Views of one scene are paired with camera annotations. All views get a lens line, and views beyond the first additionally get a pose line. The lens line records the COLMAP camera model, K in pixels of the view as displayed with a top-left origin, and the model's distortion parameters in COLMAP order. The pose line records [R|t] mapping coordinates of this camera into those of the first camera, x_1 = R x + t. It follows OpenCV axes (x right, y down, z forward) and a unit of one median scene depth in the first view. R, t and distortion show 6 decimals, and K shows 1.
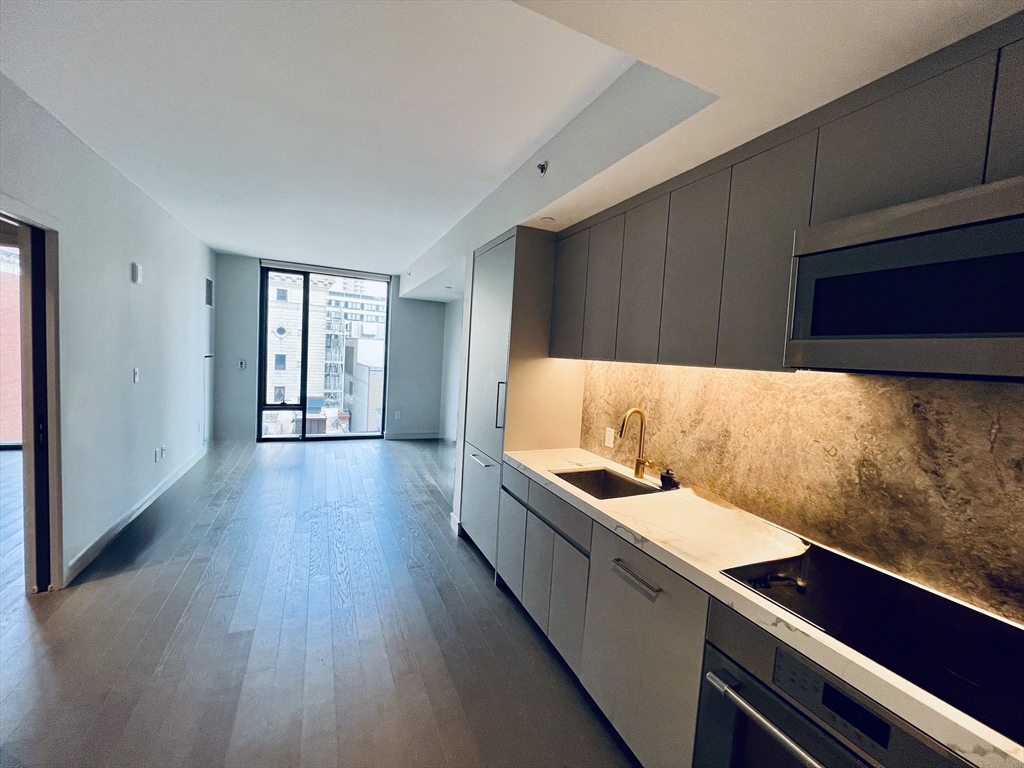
lens RADIAL K [[411.1, 0, 506.4], [0, 411.1, 381.9], [0, 0, 1]] dist [-0.001975, 0.000225]
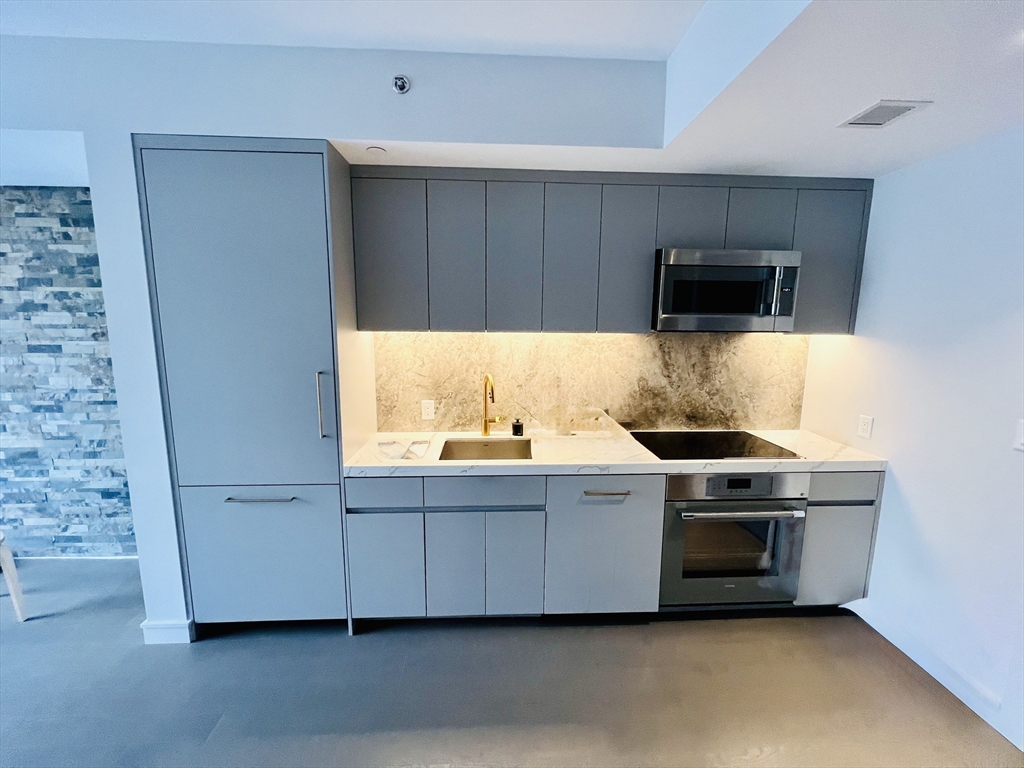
lens RADIAL K [[411.1, 0, 511.8], [0, 411.1, 380.8], [0, 0, 1]] dist [-0.001975, 0.000225]
pose [[0.361327, -0.183894, 0.914126, -0.785995], [0.074198, 0.982921, 0.168406, -0.114411], [-0.929482, 0.006977, 0.368800, 0.656386]]
